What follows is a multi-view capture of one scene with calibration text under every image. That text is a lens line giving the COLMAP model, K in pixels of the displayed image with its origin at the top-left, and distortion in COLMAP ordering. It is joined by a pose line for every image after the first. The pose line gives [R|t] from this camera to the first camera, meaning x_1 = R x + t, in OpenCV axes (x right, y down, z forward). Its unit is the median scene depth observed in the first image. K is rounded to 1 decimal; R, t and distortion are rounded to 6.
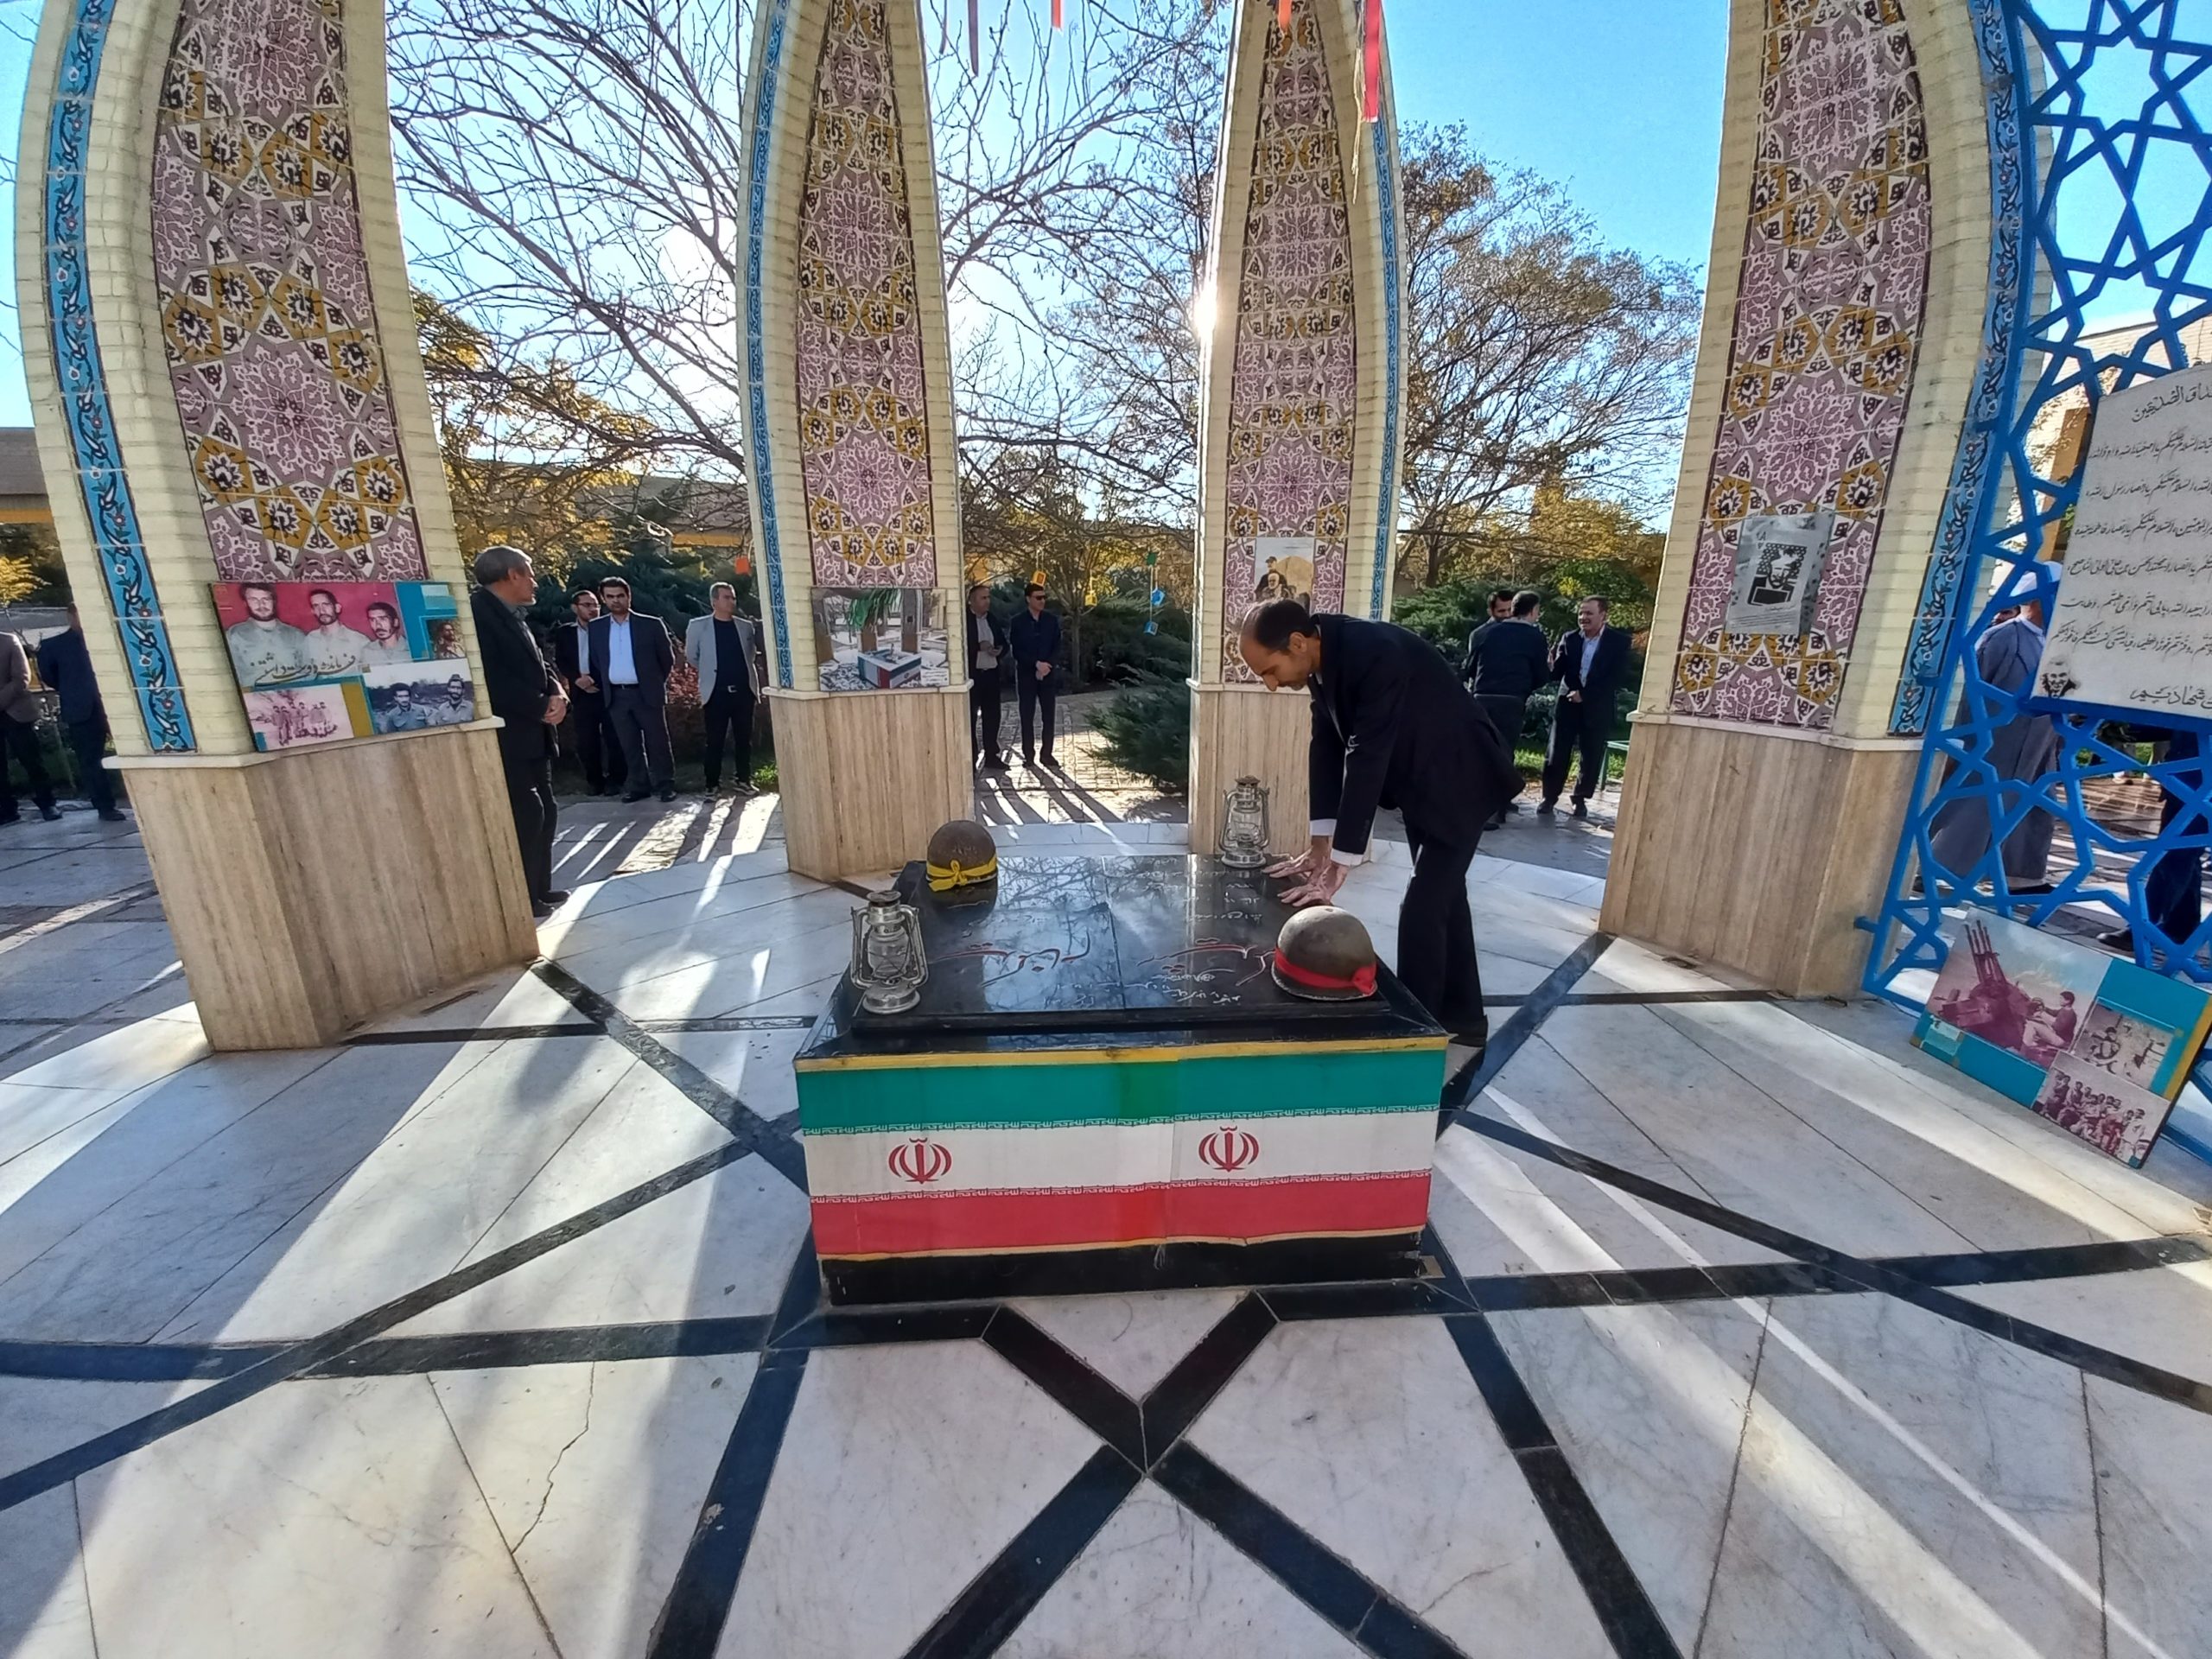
lens RADIAL K [[838.9, 0, 1114.0], [0, 838.9, 852.0], [0, 0, 1]] dist [0.023666, -0.017440]
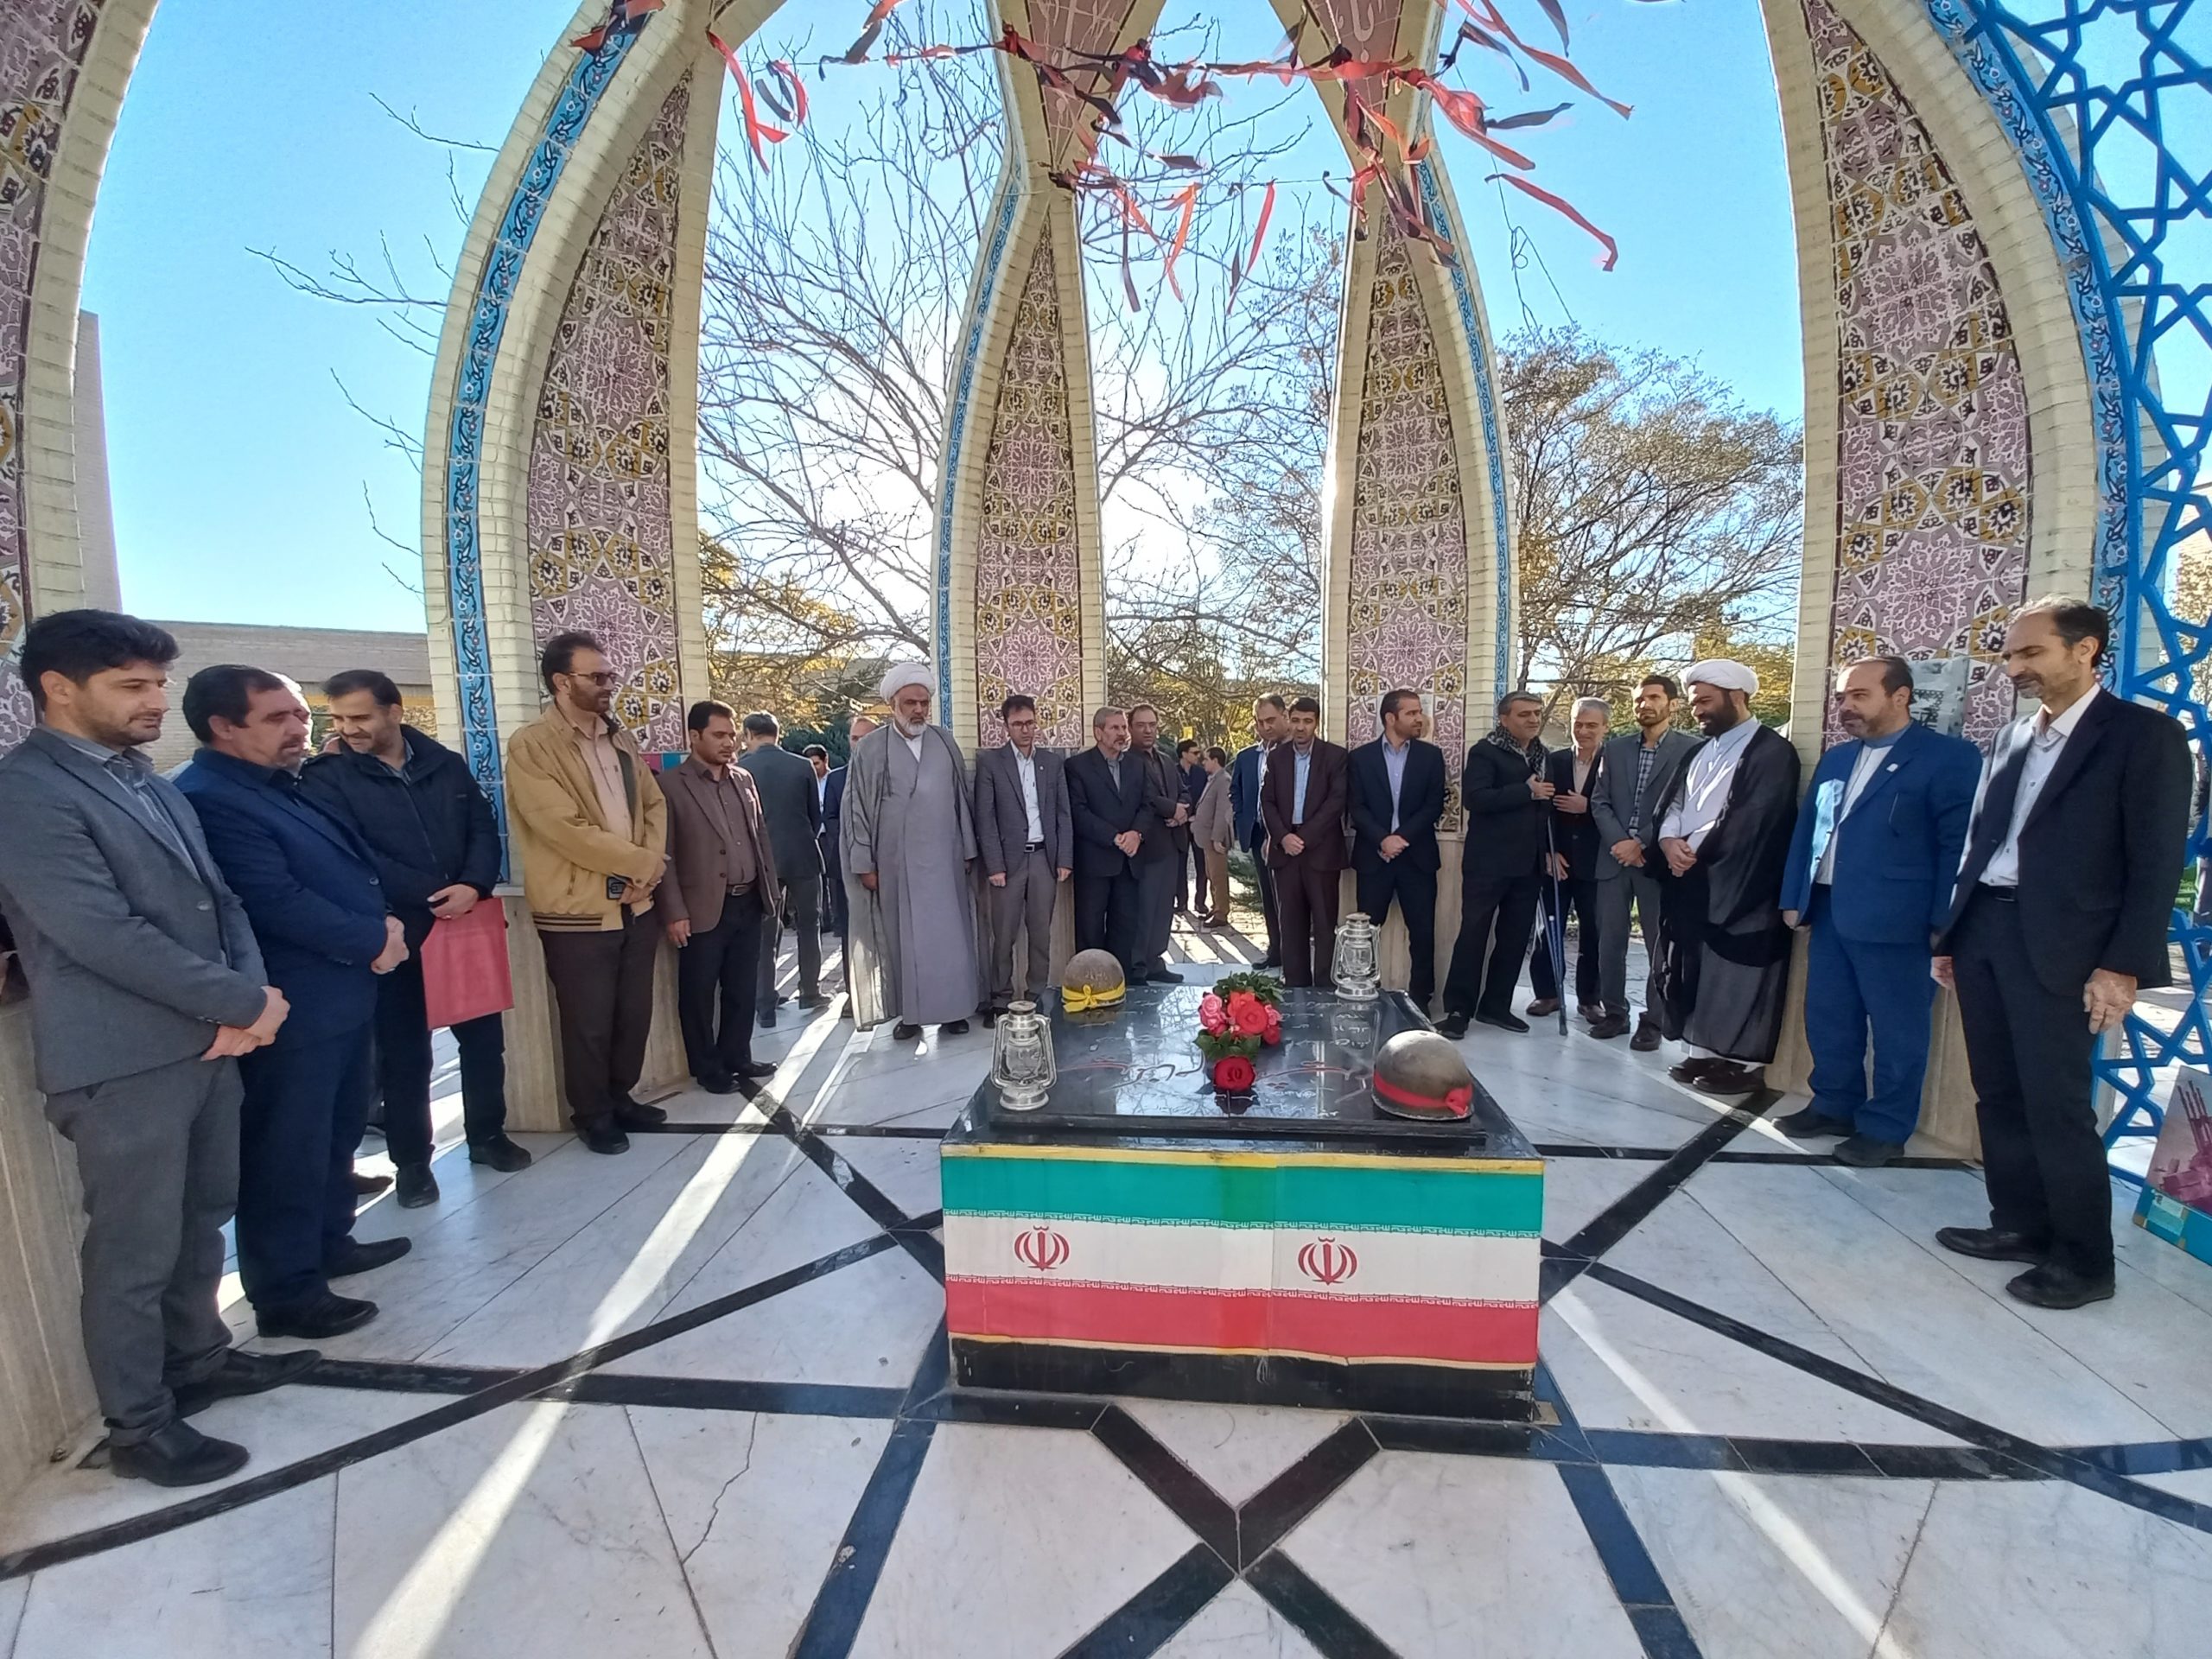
lens RADIAL K [[838.9, 0, 1114.0], [0, 838.9, 852.0], [0, 0, 1]] dist [0.023666, -0.017440]
pose [[0.985423, 0.000421, -0.170121, 0.033595], [-0.029806, 0.984957, -0.170211, 0.023770], [0.167490, 0.172800, 0.970612, -0.097720]]
